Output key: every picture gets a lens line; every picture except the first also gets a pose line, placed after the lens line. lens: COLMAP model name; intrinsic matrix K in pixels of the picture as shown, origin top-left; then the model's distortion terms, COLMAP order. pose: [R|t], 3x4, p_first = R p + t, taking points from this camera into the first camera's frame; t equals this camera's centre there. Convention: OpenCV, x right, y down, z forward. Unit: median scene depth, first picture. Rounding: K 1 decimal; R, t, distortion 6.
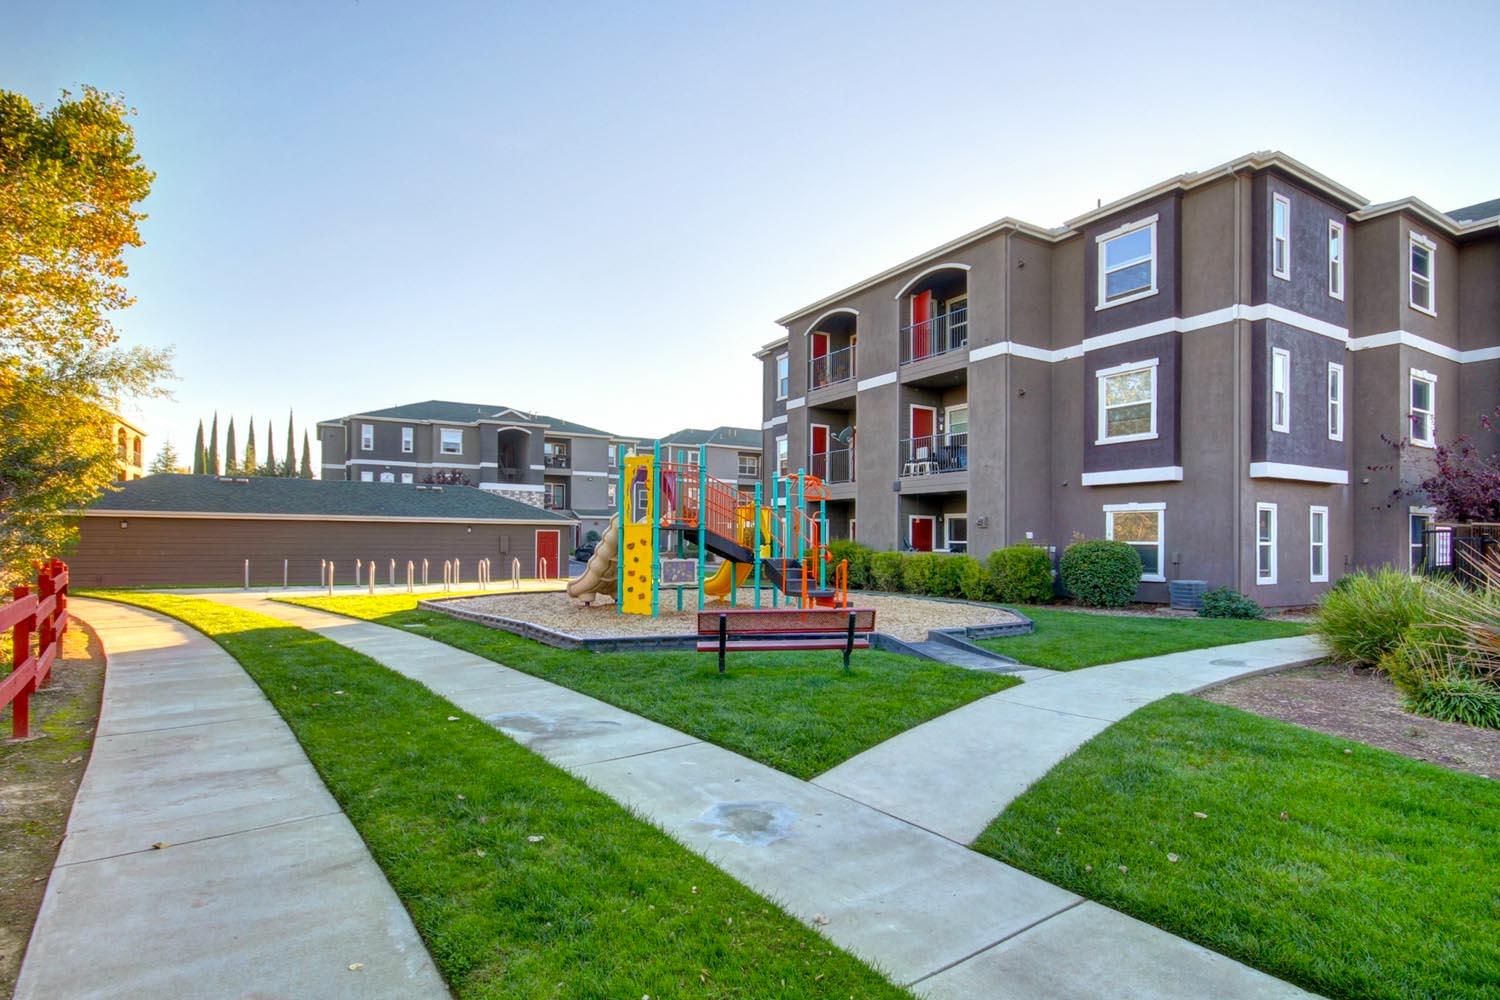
lens RADIAL K [[763.5, 0, 747.4], [0, 763.5, 542.6], [0, 0, 1]] dist [0.000161, -0.000032]
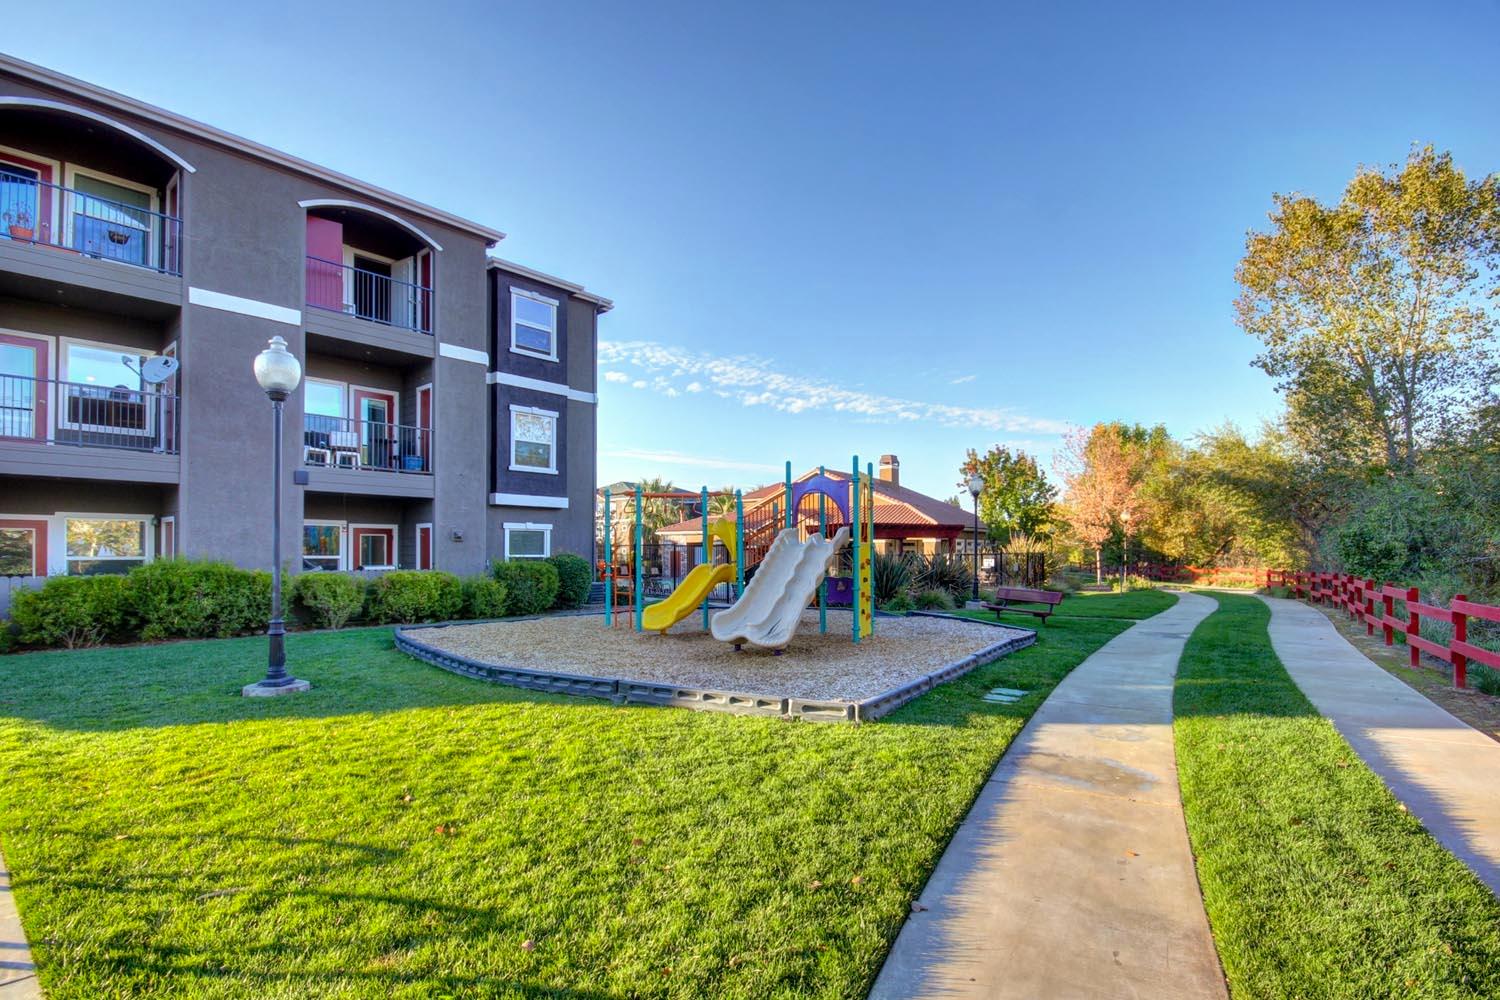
lens RADIAL K [[763.5, 0, 747.4], [0, 763.5, 542.6], [0, 0, 1]] dist [0.000161, -0.000032]
pose [[-0.329955, 0.004009, 0.943988, -0.726317], [-0.001782, 0.999987, -0.004870, -0.014910], [-0.943995, -0.003289, -0.329943, 1.038733]]
